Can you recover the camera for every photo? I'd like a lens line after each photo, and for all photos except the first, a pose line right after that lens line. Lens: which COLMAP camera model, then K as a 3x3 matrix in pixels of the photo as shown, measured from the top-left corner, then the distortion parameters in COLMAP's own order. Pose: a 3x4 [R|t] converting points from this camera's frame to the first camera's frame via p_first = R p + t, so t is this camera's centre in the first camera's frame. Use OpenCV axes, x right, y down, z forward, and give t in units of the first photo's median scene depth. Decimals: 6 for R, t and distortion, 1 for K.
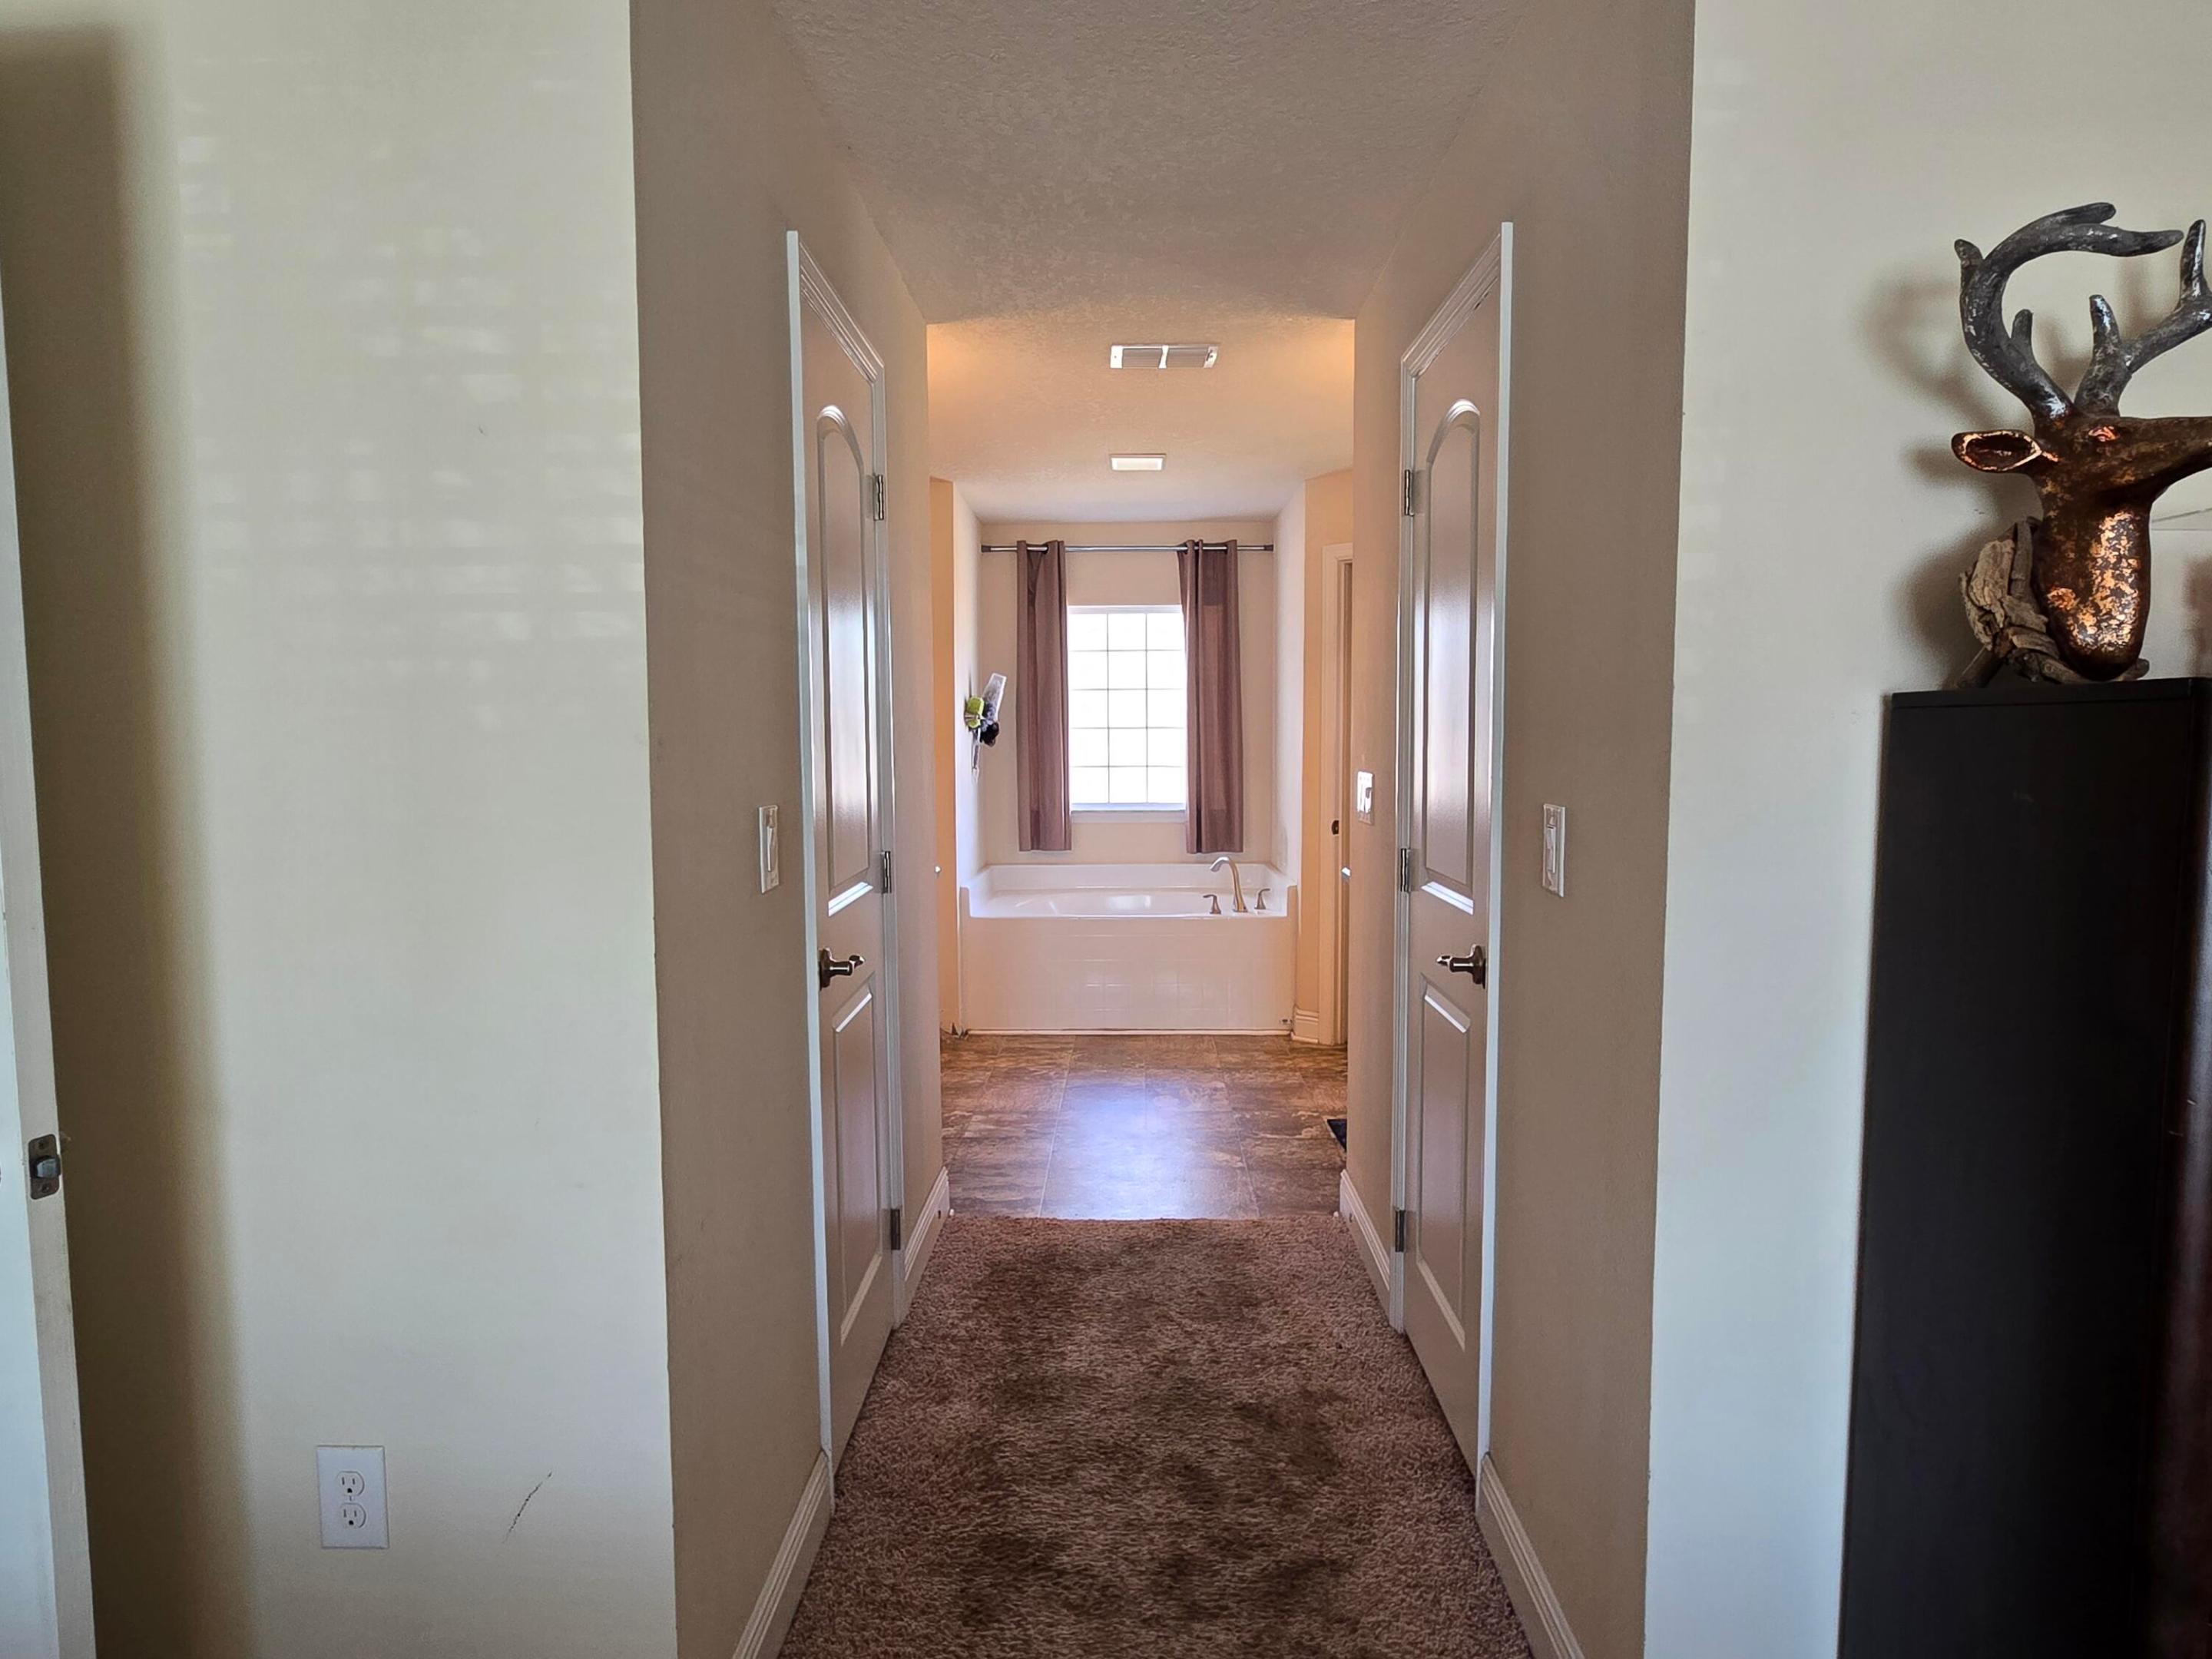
lens RADIAL K [[1289.9, 0, 1106.0], [0, 1289.9, 829.5], [0, 0, 1]] dist [-0.006963, 0.002369]
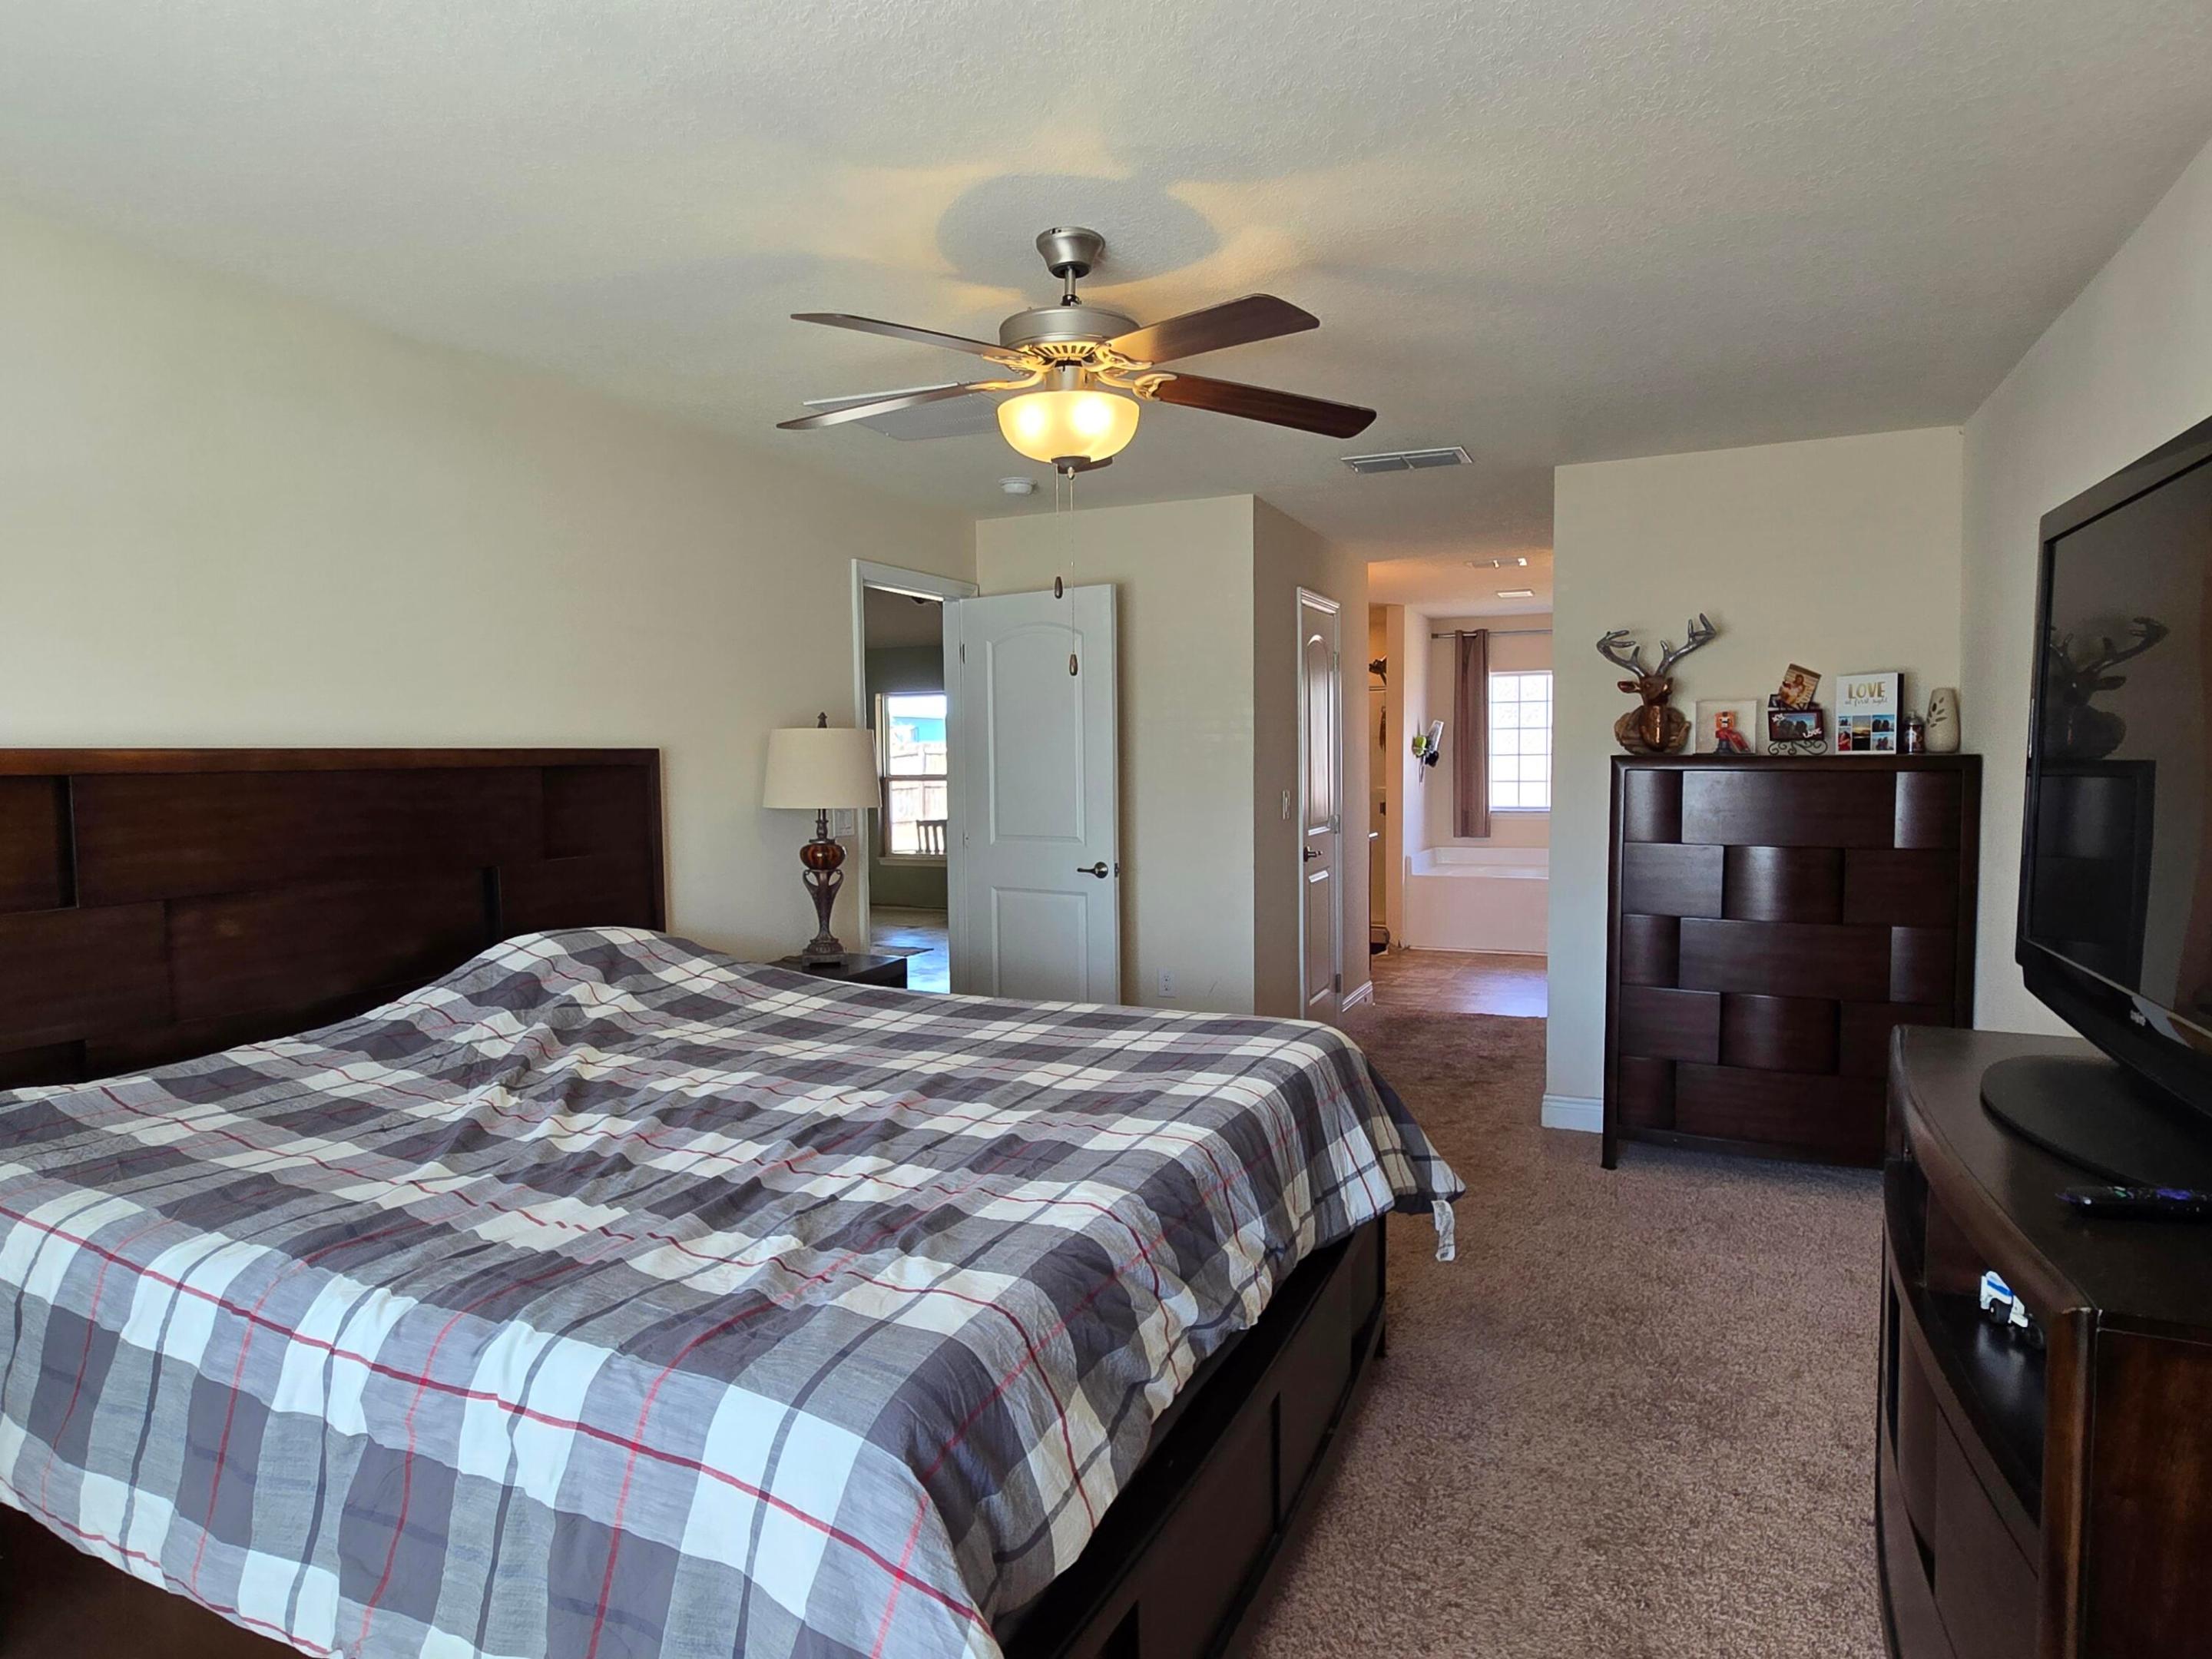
lens RADIAL K [[1289.9, 0, 1106.0], [0, 1289.9, 829.5], [0, 0, 1]] dist [-0.006963, 0.002369]
pose [[0.920383, 0.018156, -0.390597, 0.157574], [-0.023177, 0.999698, -0.008145, 0.031865], [0.390332, 0.016549, 0.920526, -0.575222]]
